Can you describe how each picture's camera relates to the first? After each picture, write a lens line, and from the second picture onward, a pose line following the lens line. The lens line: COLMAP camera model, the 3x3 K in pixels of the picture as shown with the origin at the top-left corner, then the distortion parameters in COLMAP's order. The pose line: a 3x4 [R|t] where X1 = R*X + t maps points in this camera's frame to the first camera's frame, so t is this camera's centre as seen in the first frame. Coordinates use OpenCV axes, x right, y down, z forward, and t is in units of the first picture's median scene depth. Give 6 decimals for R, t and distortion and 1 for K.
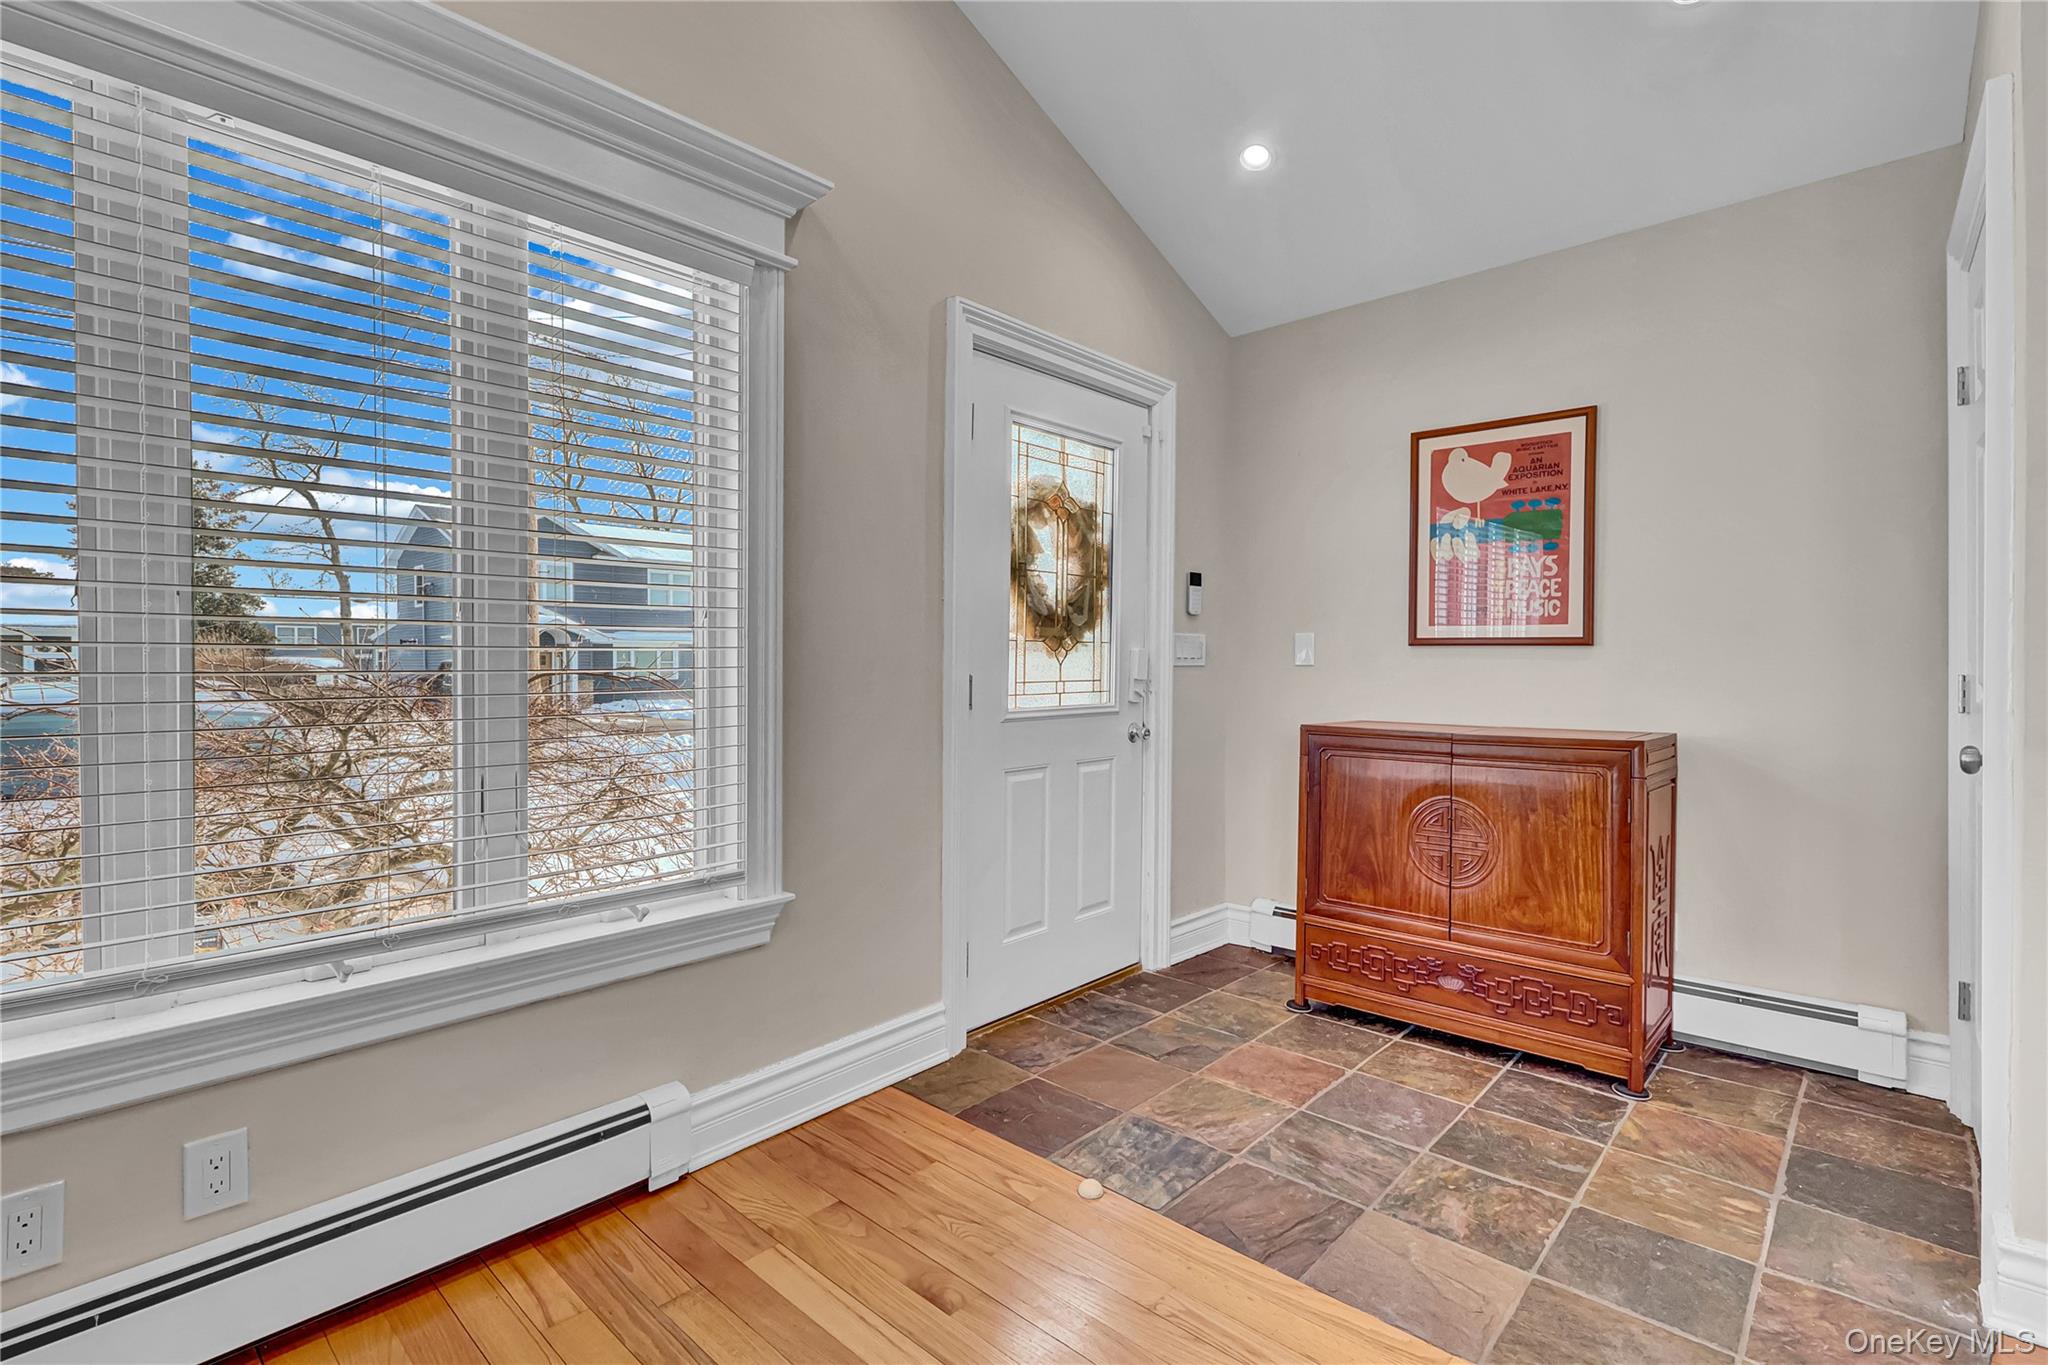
lens RADIAL K [[948.7, 0, 1024.0], [0, 948.7, 682.5], [0, 0, 1]] dist [0.000704, 0.000132]
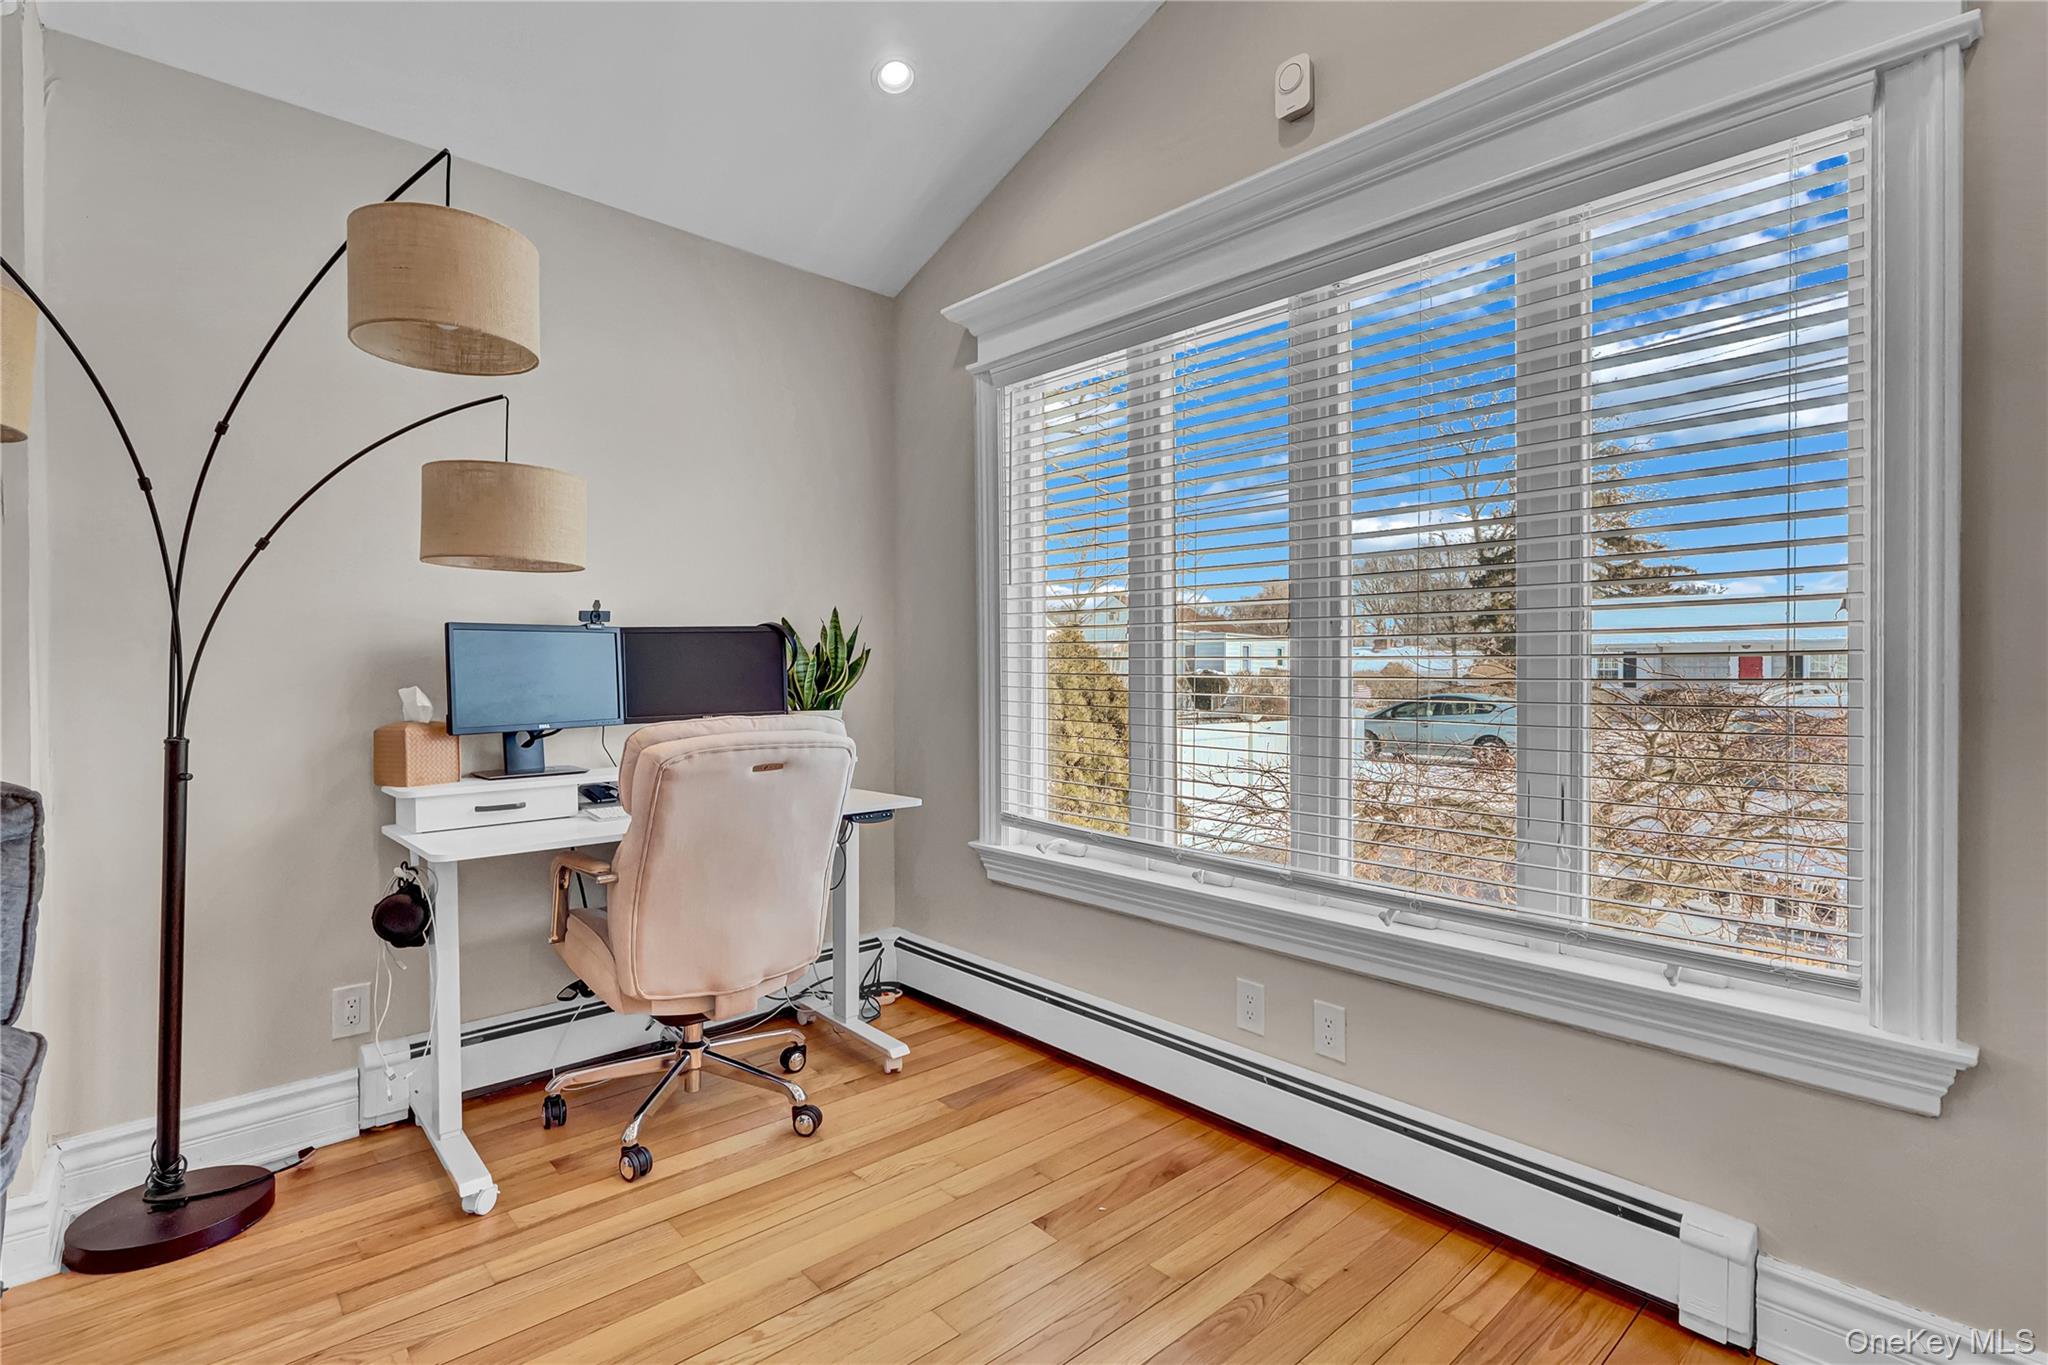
lens RADIAL K [[970.5, 0, 1050.0], [0, 970.5, 675.6], [0, 0, 1]] dist [-0.001188, -0.000035]
pose [[-0.079731, 0.003854, -0.996809, 0.348391], [-0.025026, 0.999670, 0.005866, -0.005615], [0.996502, 0.025414, -0.079608, 0.383421]]
